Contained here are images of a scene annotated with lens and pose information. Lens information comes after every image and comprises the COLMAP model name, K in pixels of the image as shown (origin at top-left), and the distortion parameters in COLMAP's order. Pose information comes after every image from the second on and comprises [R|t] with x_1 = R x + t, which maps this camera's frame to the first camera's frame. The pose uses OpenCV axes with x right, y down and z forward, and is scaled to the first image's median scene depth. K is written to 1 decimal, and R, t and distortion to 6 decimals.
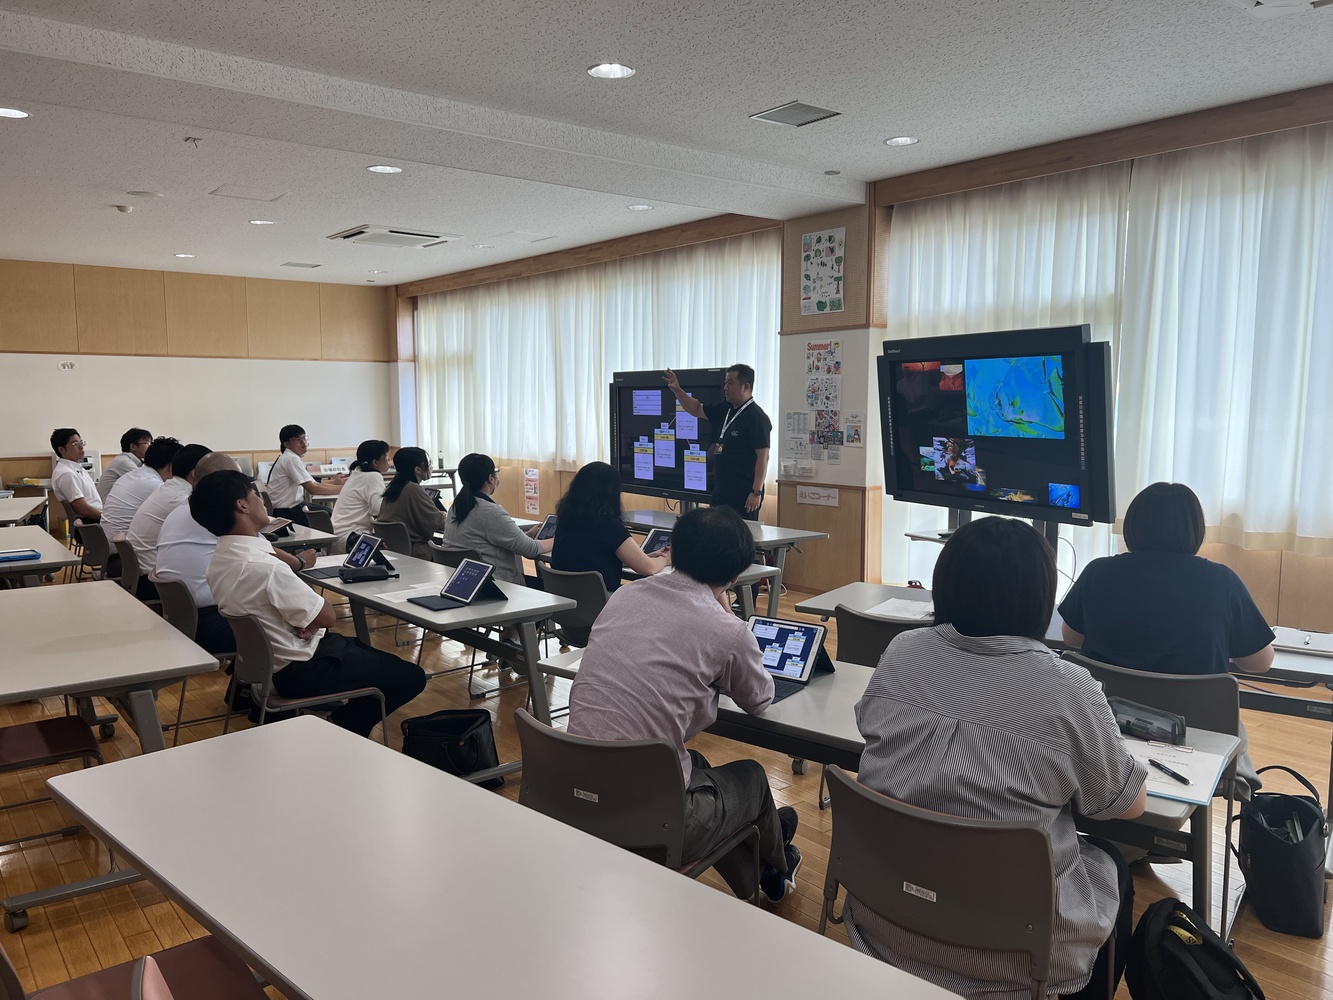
lens RADIAL K [[988.1, 0, 666.5], [0, 988.1, 500.0], [0, 0, 1]] dist [0.052440, -0.066288]
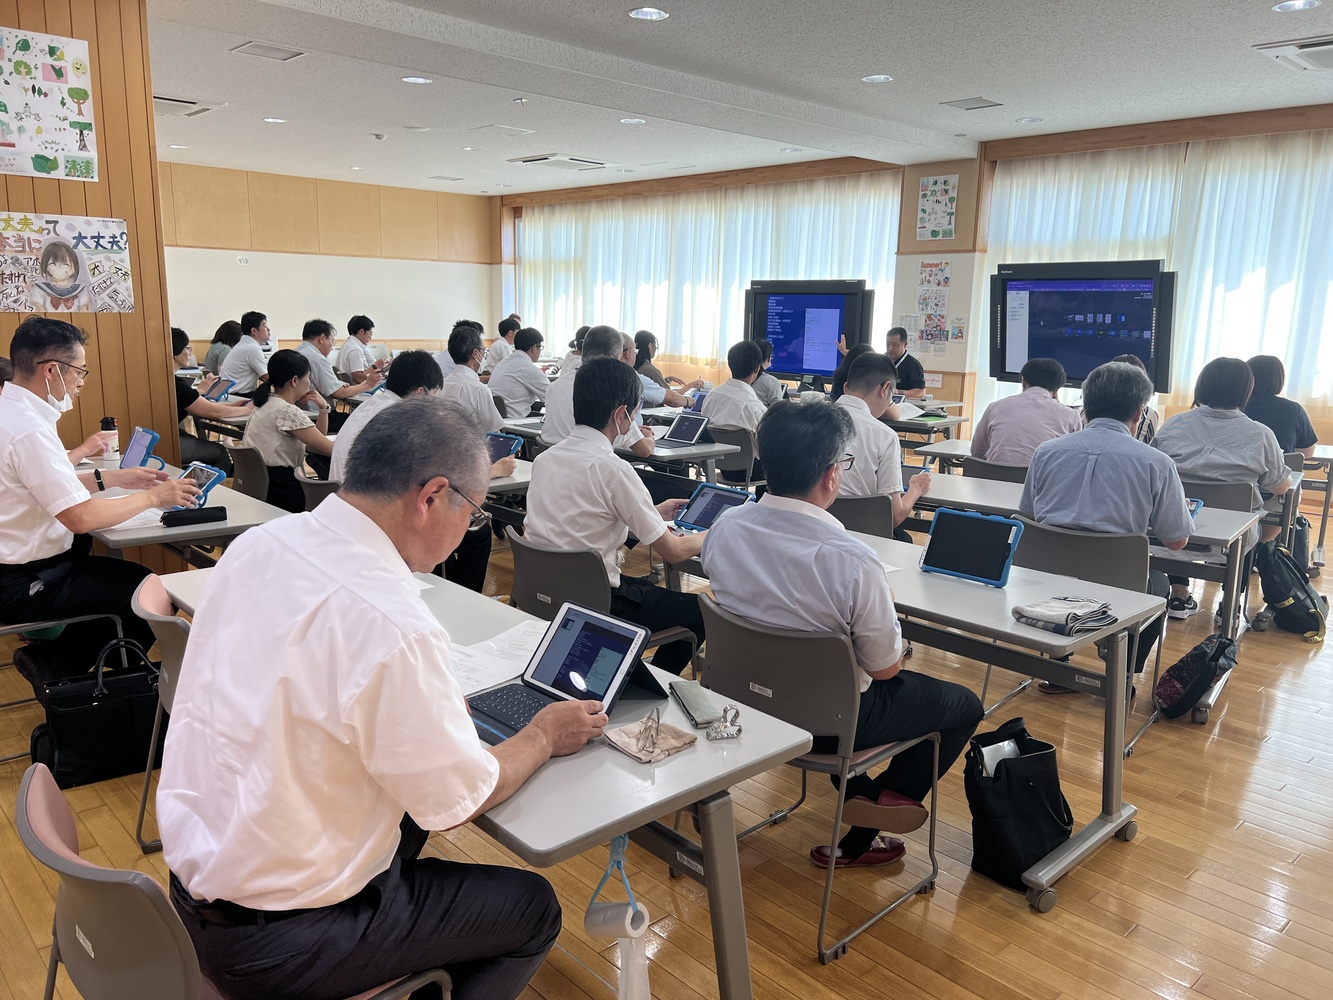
lens RADIAL K [[988.1, 0, 666.5], [0, 988.1, 500.0], [0, 0, 1]] dist [0.052440, -0.066288]
pose [[0.996637, 0.007316, 0.081614, -0.306197], [-0.015093, 0.995355, 0.095079, 0.036603], [-0.080539, -0.095991, 0.992118, -0.320436]]
